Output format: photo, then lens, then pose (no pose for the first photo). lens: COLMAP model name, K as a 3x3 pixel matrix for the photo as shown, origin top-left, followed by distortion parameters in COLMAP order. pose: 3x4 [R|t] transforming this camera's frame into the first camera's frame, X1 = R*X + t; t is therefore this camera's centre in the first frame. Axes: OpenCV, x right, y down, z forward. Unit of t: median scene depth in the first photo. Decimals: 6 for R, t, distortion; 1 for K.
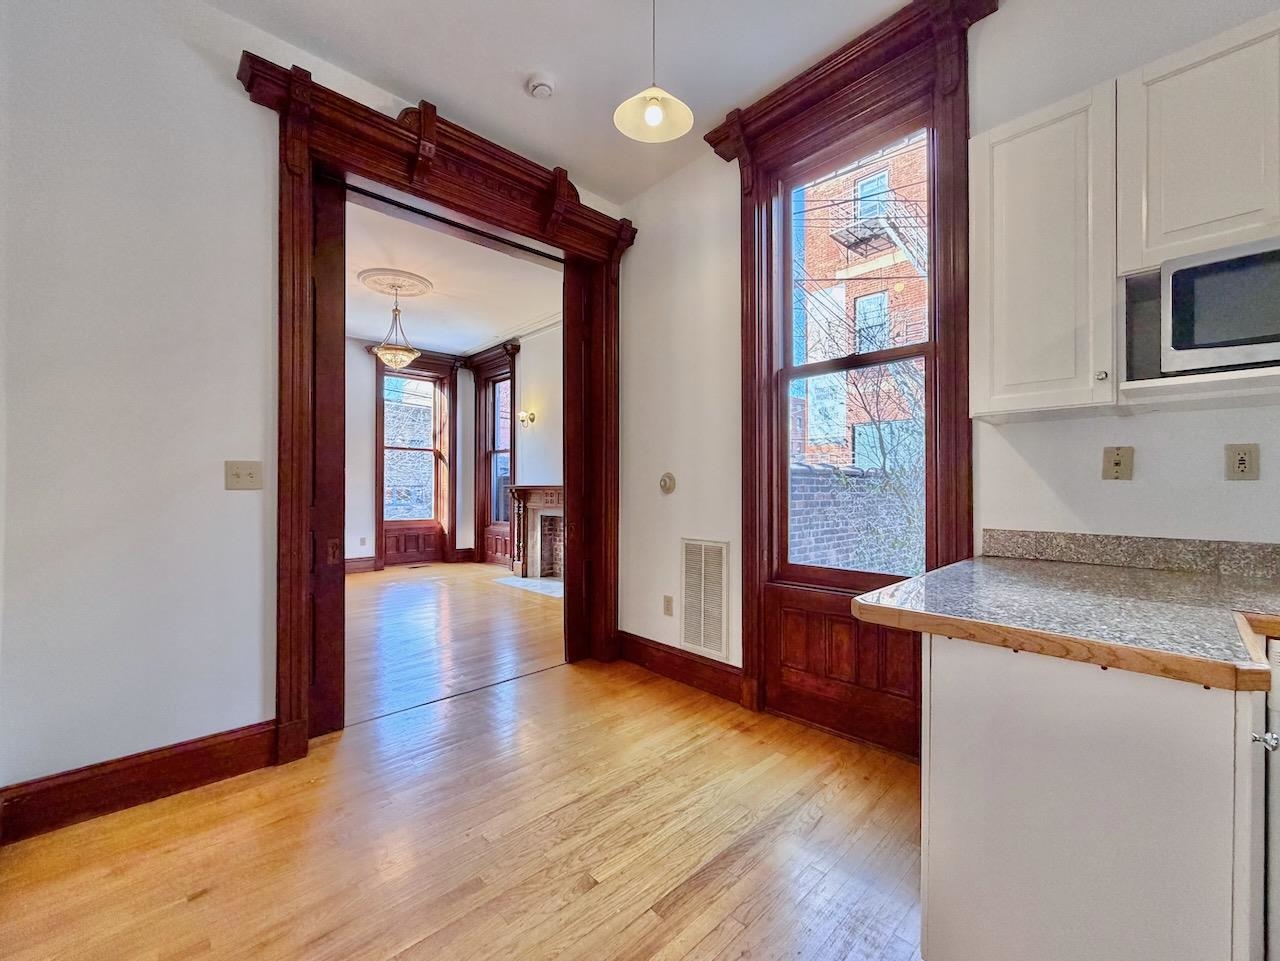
lens RADIAL K [[522.2, 0, 643.4], [0, 522.2, 483.5], [0, 0, 1]] dist [-0.001155, -0.000524]
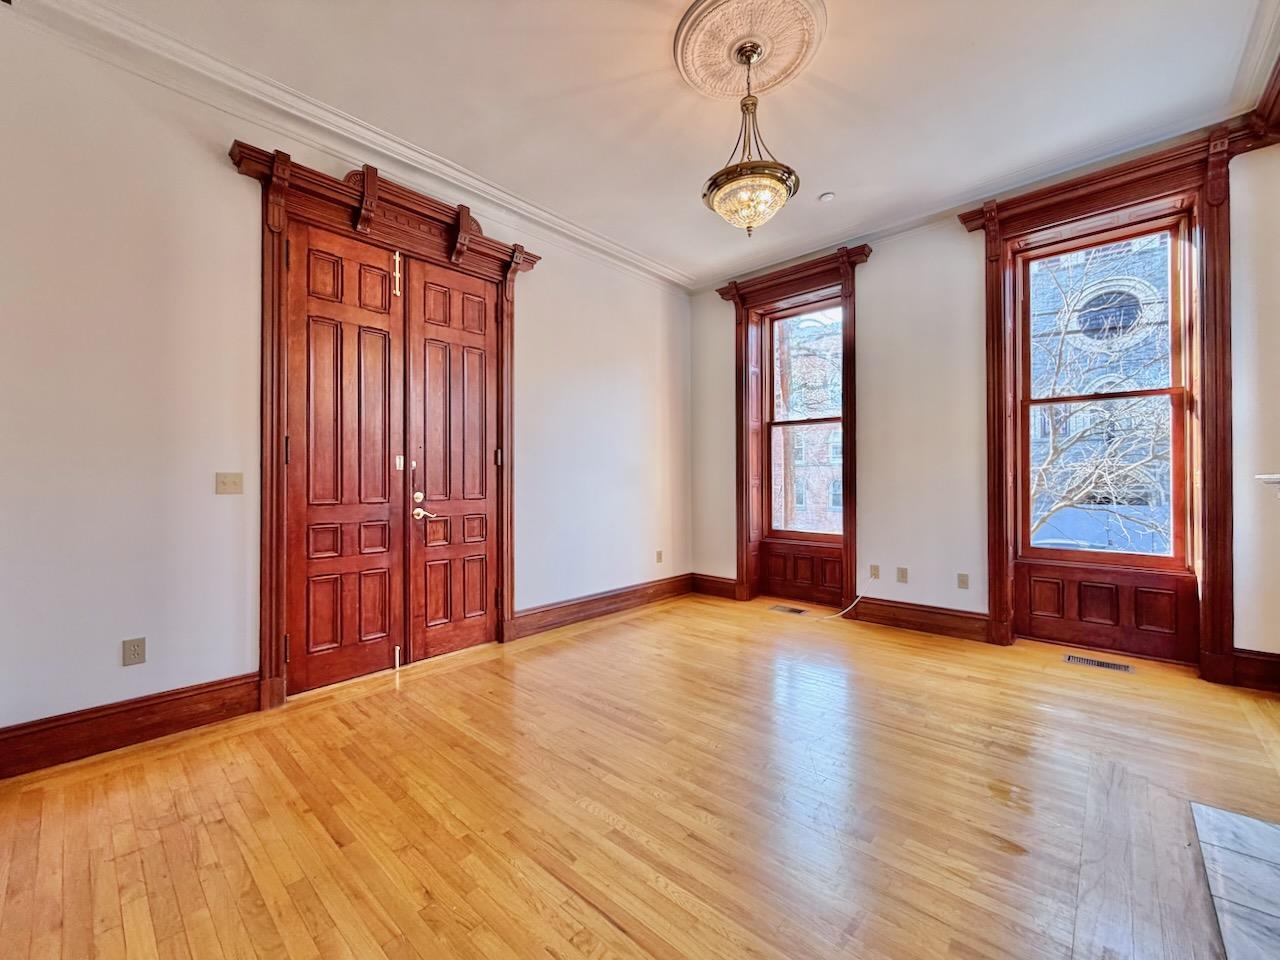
lens RADIAL K [[518.6, 0, 629.4], [0, 518.6, 479.1], [0, 0, 1]] dist [-0.000635, -0.000842]
pose [[0.054532, -0.004356, -0.998503, -0.019875], [0.011228, 0.999930, -0.003749, 0.003583], [0.998449, -0.011006, 0.054577, 0.647931]]
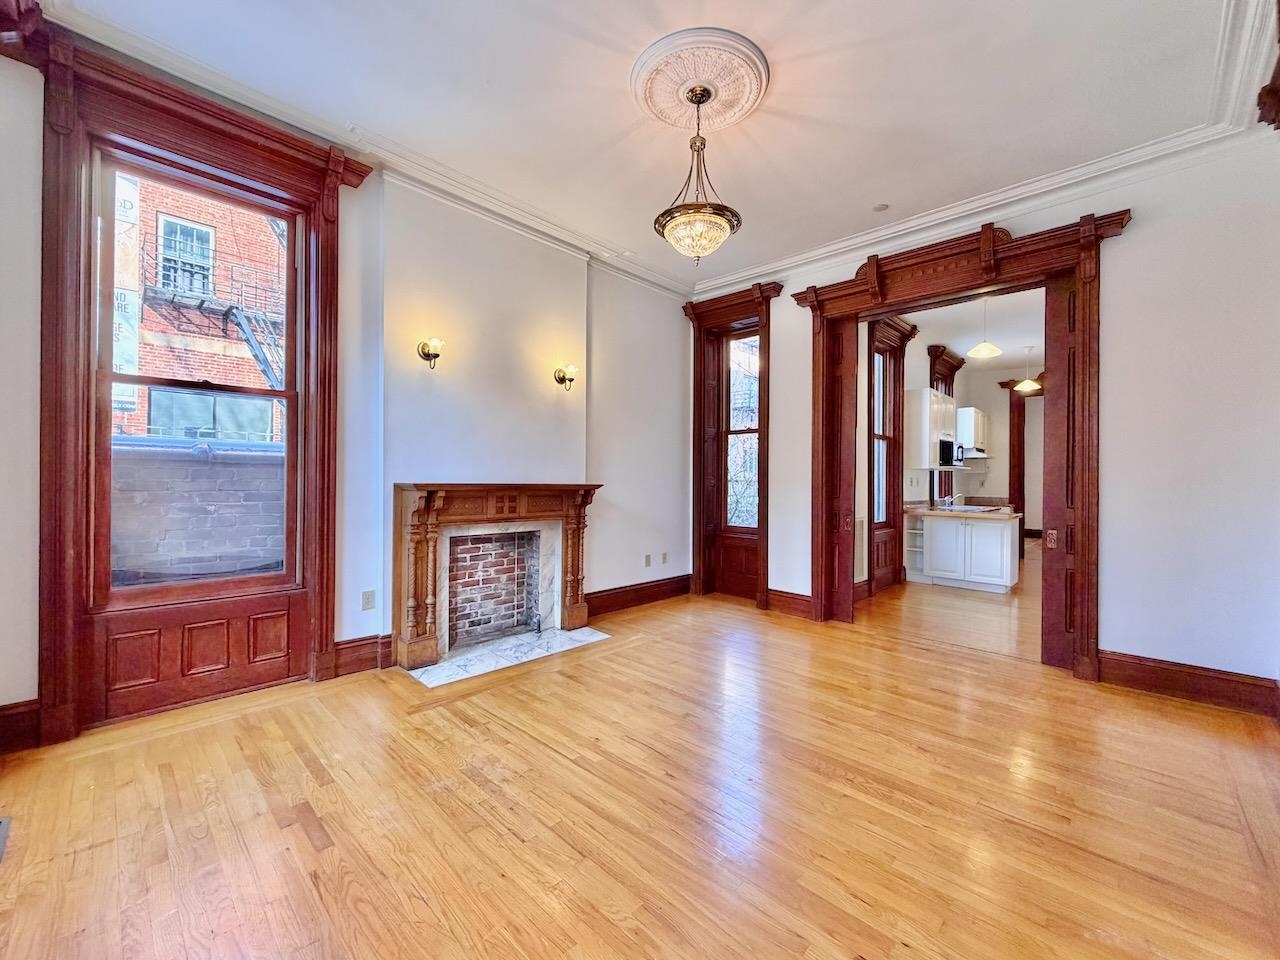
lens RADIAL K [[518.6, 0, 636.0], [0, 518.6, 484.1], [0, 0, 1]] dist [-0.000635, -0.000842]
pose [[-0.034544, -0.007162, 0.999378, -0.725734], [-0.016573, 0.999841, 0.006593, -0.001508], [-0.999266, -0.016335, -0.034657, 0.801648]]
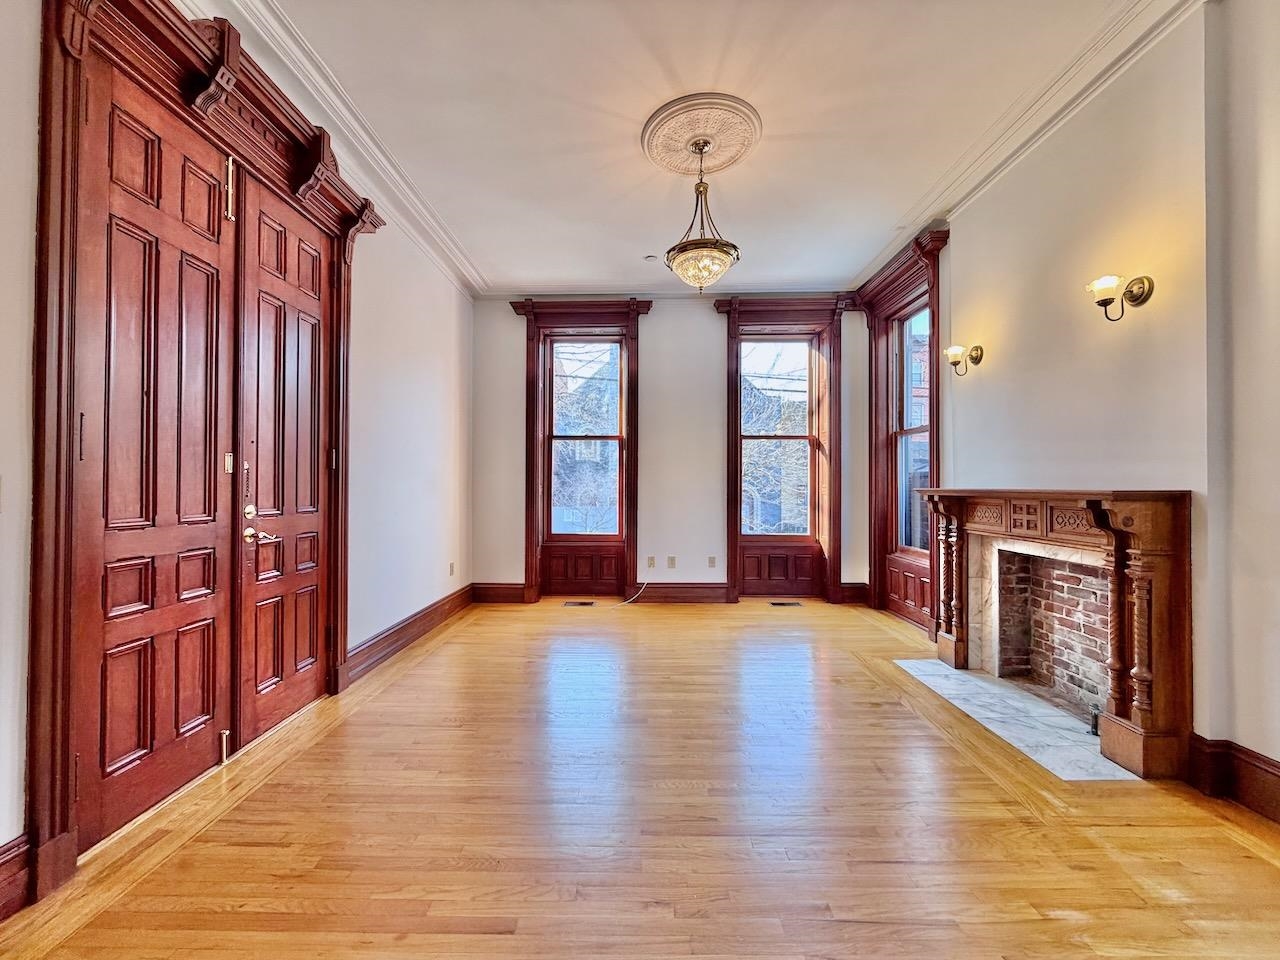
lens RADIAL K [[518.6, 0, 633.3], [0, 518.6, 481.2], [0, 0, 1]] dist [-0.000635, -0.000842]
pose [[0.712393, -0.006062, -0.701754, -0.096750], [0.002772, 0.999979, -0.005824, -0.001303], [0.701775, 0.002204, 0.712395, 0.401006]]
